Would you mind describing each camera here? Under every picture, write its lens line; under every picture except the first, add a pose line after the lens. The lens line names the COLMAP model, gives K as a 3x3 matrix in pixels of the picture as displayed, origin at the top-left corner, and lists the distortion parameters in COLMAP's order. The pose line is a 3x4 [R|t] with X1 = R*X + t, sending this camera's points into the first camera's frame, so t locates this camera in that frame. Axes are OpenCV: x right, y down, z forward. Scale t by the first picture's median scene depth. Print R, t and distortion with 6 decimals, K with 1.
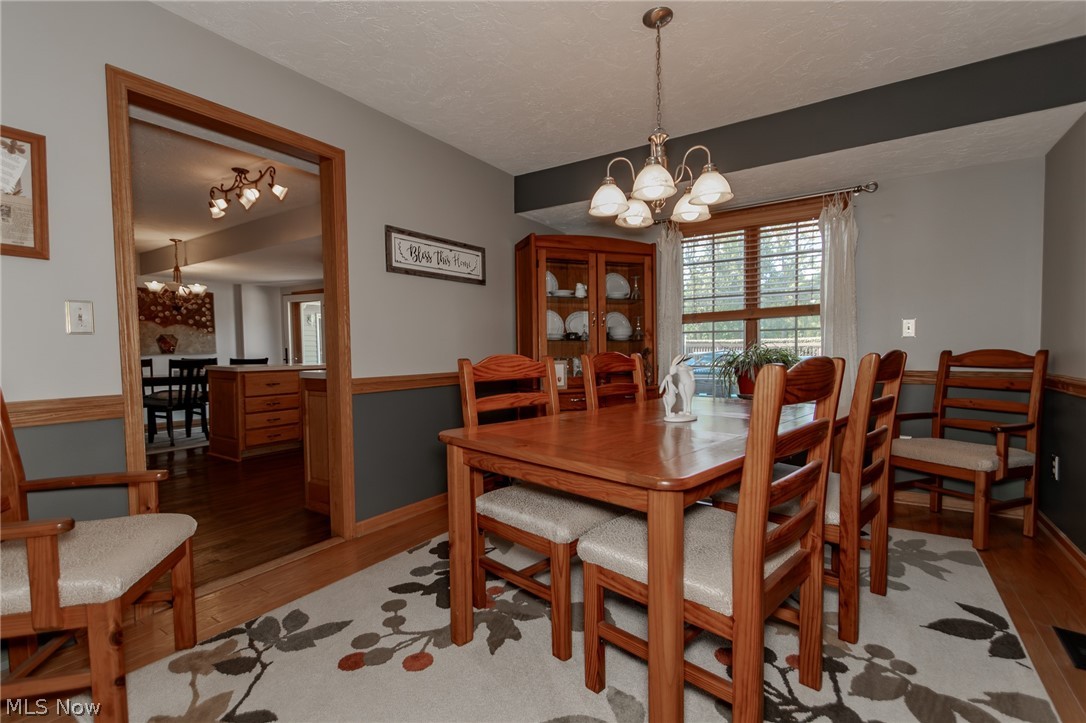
lens RADIAL K [[510.1, 0, 549.7], [0, 510.1, 368.0], [0, 0, 1]] dist [0.008966, -0.004670]
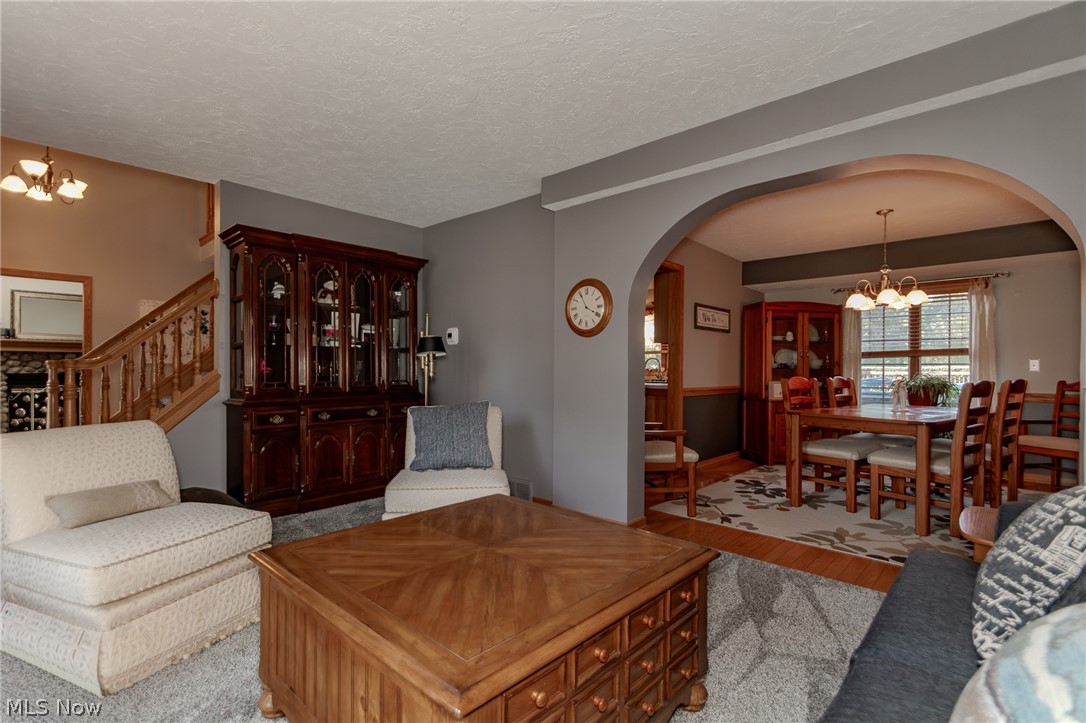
lens RADIAL K [[510.1, 0, 543.1], [0, 510.1, 369.6], [0, 0, 1]] dist [0.008966, -0.004670]
pose [[0.984879, 0.019840, -0.172101, -0.459623], [-0.026637, 0.998950, -0.037278, 0.029365], [0.171181, 0.041299, 0.984374, -0.724063]]
